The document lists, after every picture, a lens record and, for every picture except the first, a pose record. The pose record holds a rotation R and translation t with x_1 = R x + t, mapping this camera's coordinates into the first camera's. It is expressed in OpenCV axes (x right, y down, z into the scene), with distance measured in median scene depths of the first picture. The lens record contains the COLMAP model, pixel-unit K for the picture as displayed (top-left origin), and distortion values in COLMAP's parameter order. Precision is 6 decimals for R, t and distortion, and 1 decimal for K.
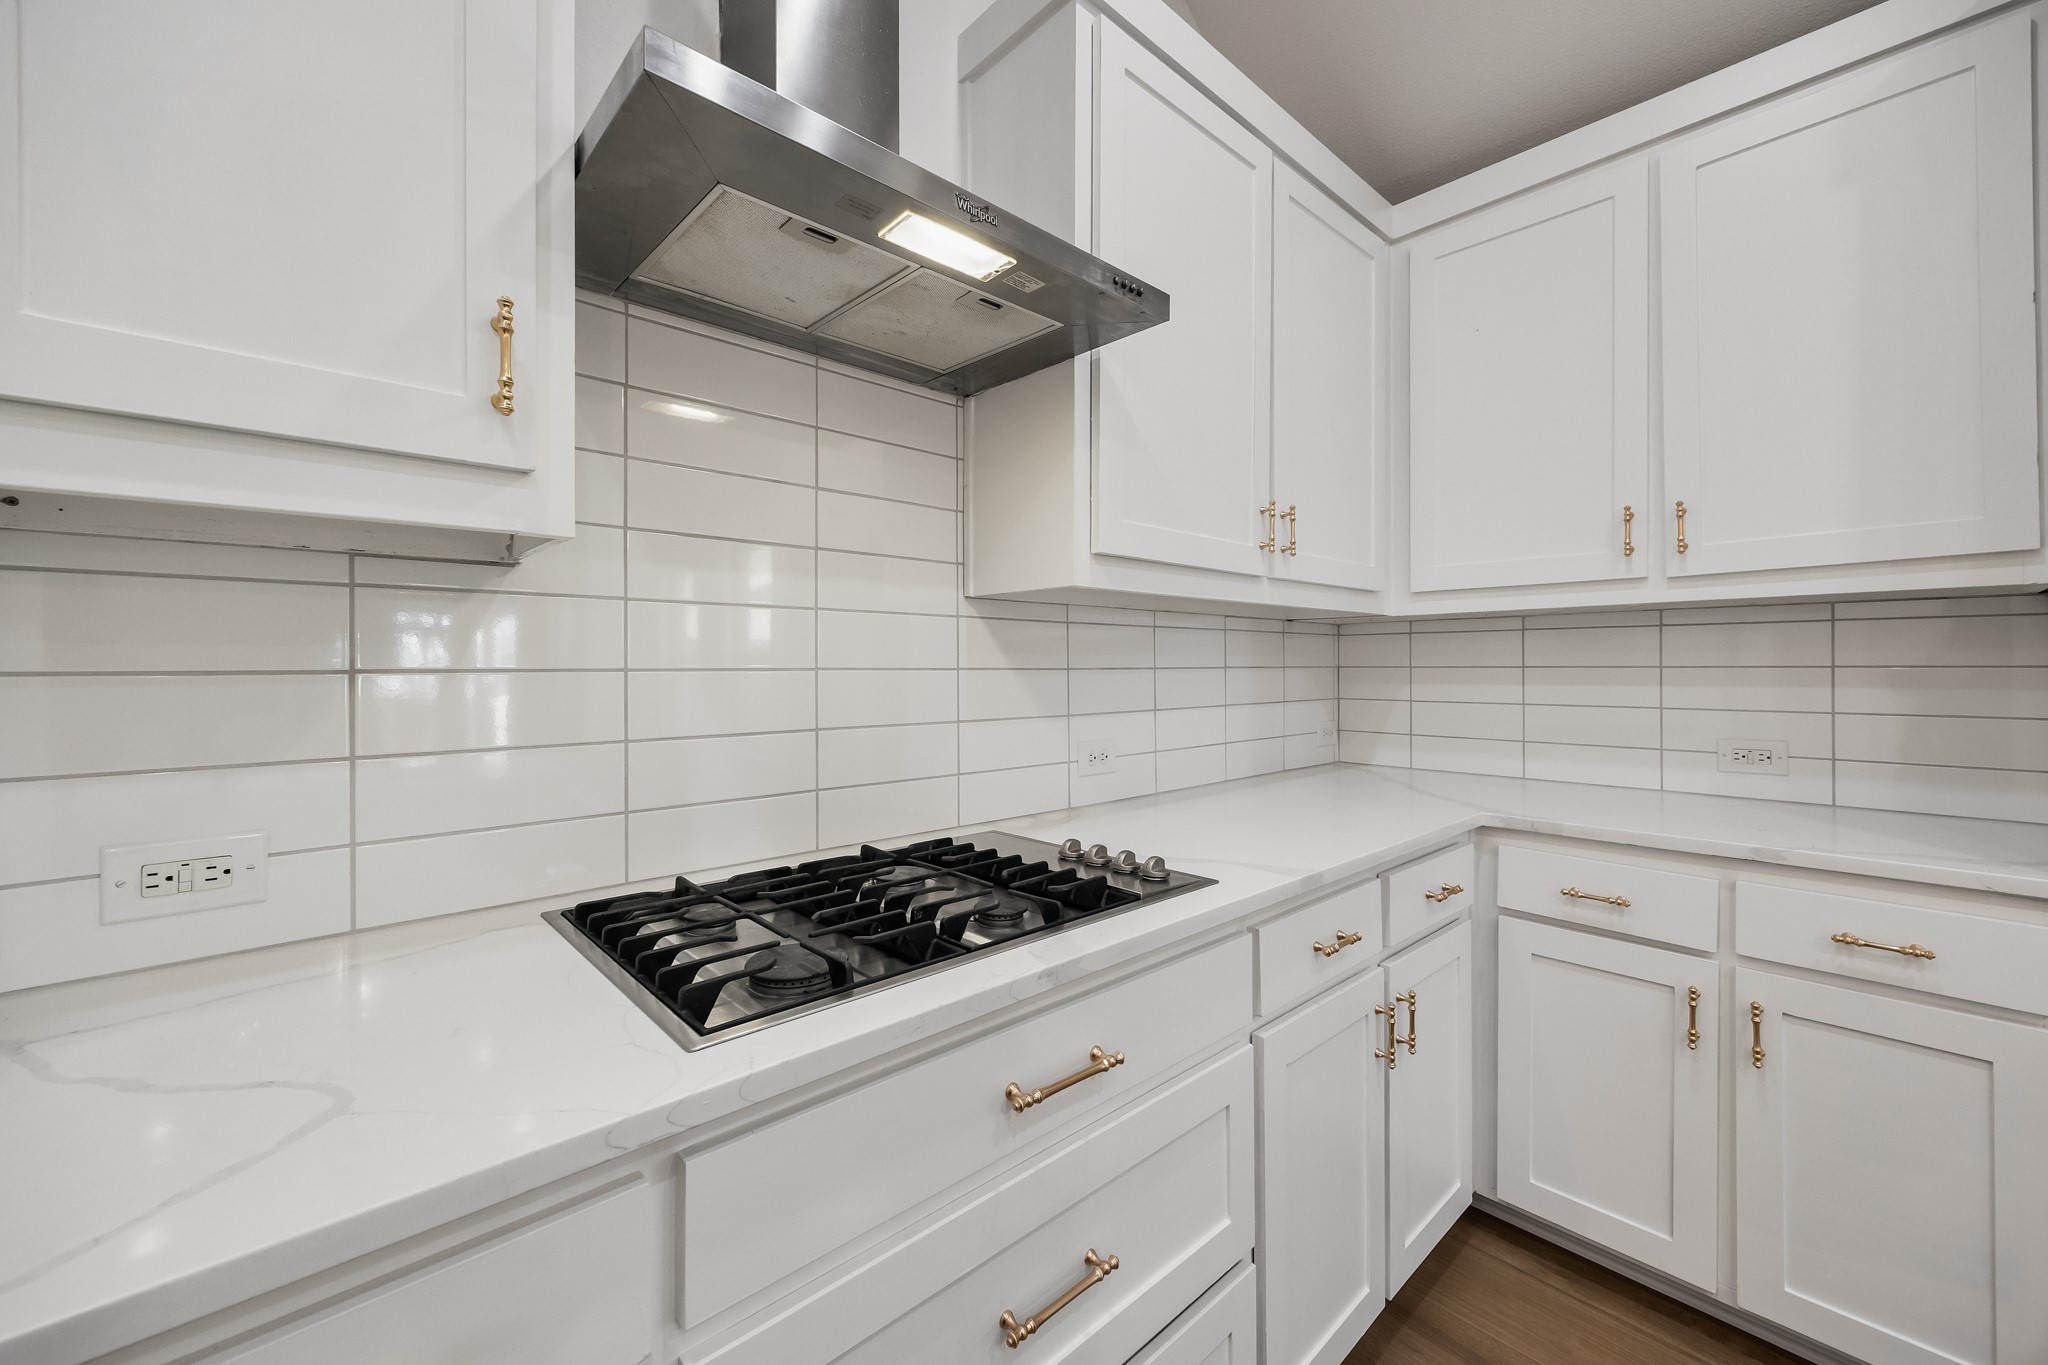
lens RADIAL K [[795.5, 0, 1027.7], [0, 795.5, 668.6], [0, 0, 1]] dist [0.000007, -0.000403]
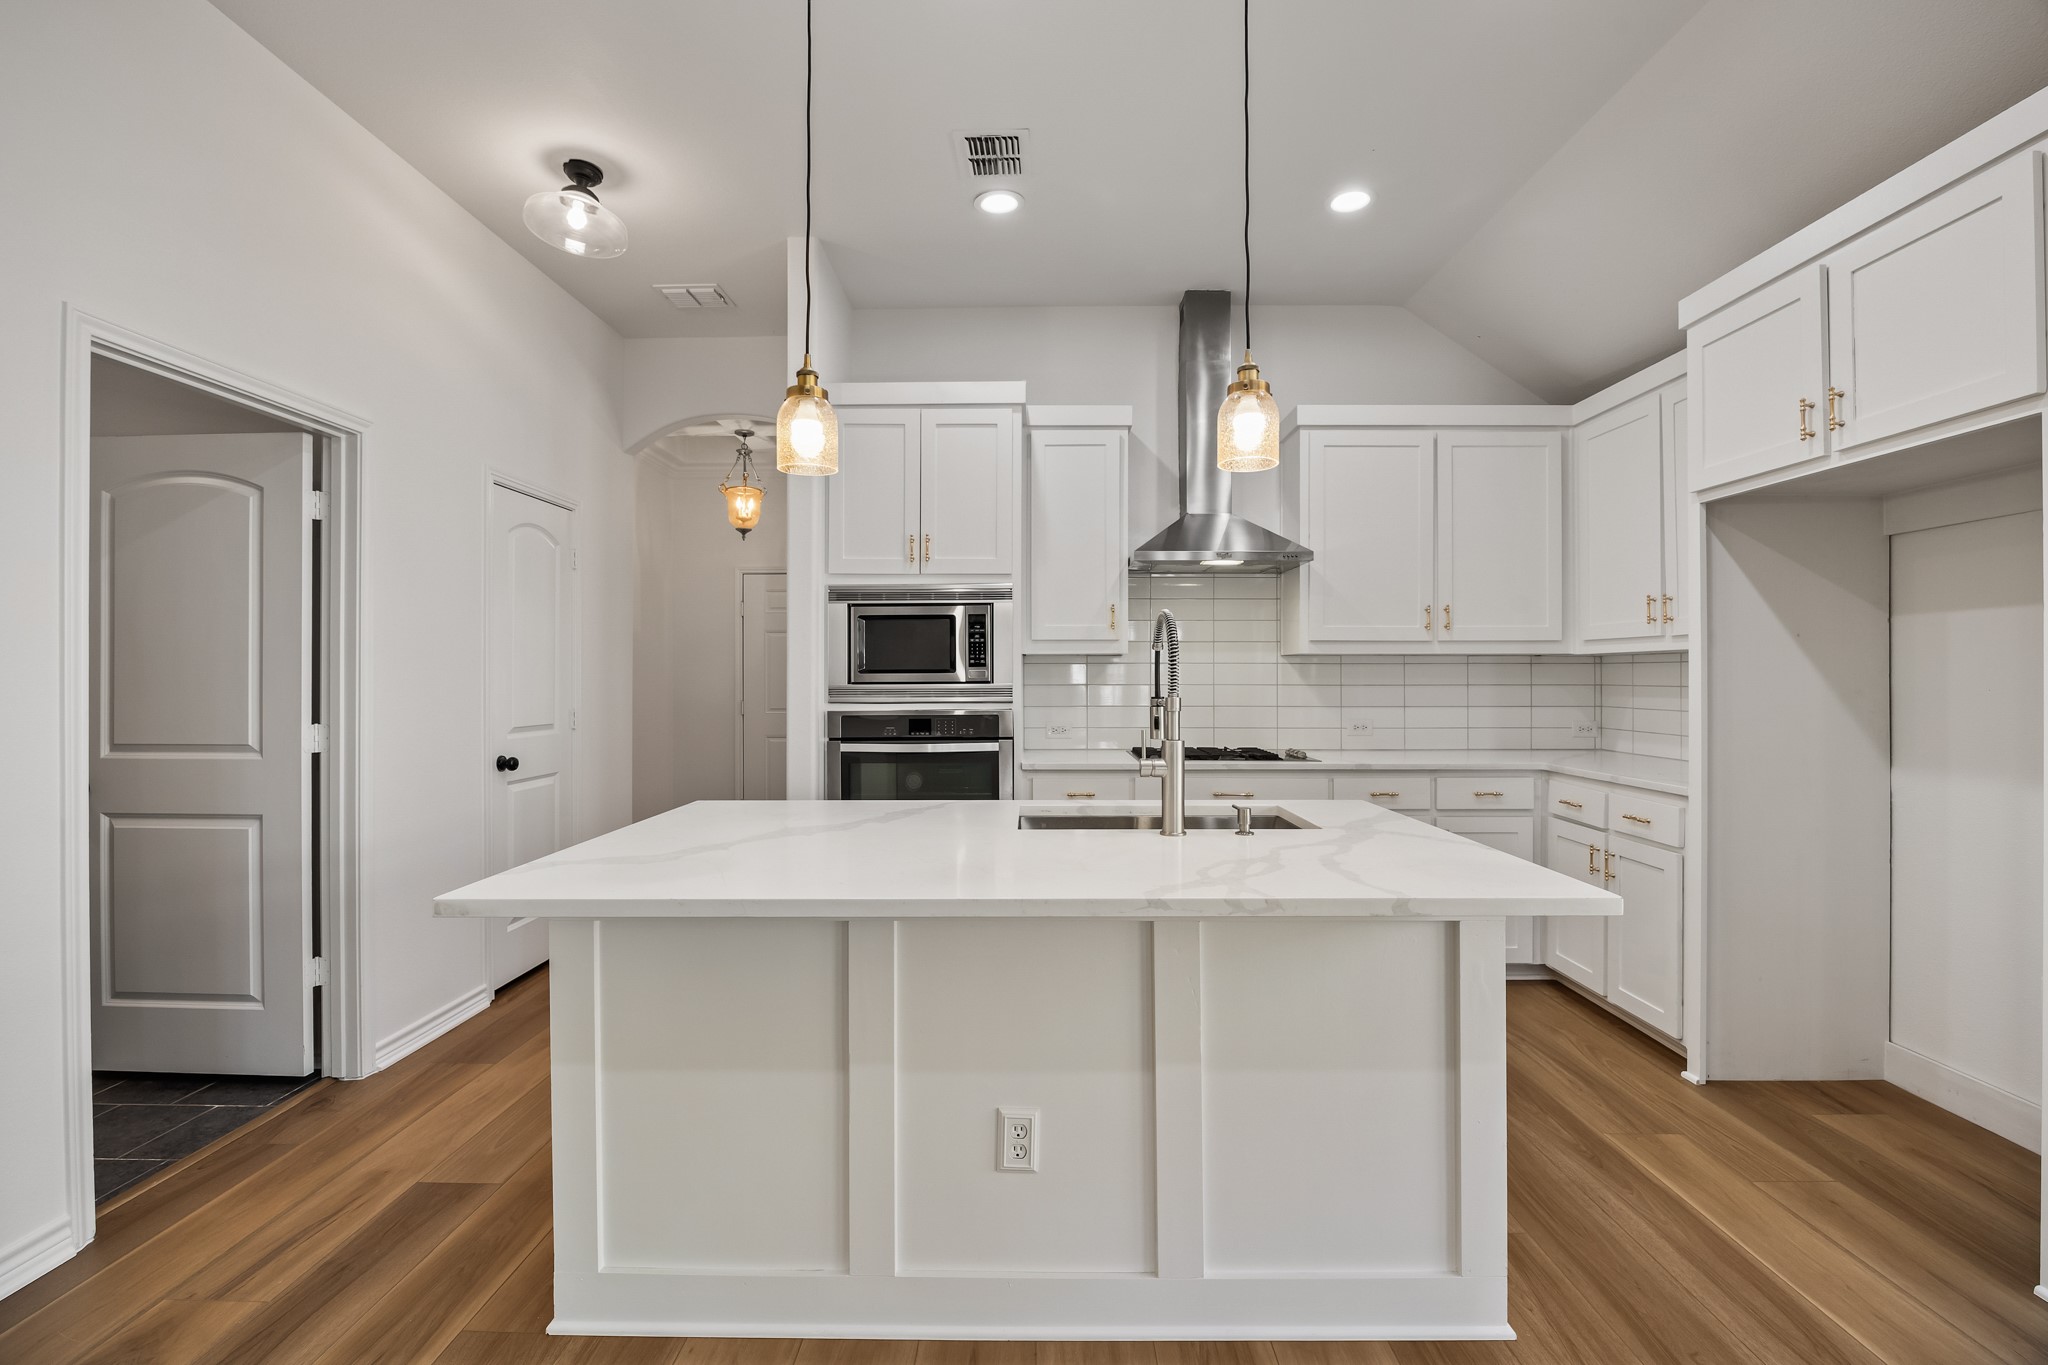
lens RADIAL K [[900.6, 0, 1018.4], [0, 900.6, 666.7], [0, 0, 1]] dist [-0.015336, 0.001155]
pose [[0.717668, -0.005900, -0.696360, 1.249994], [-0.003299, 0.999924, -0.011873, -0.020310], [0.696377, 0.010818, 0.717594, -1.516027]]
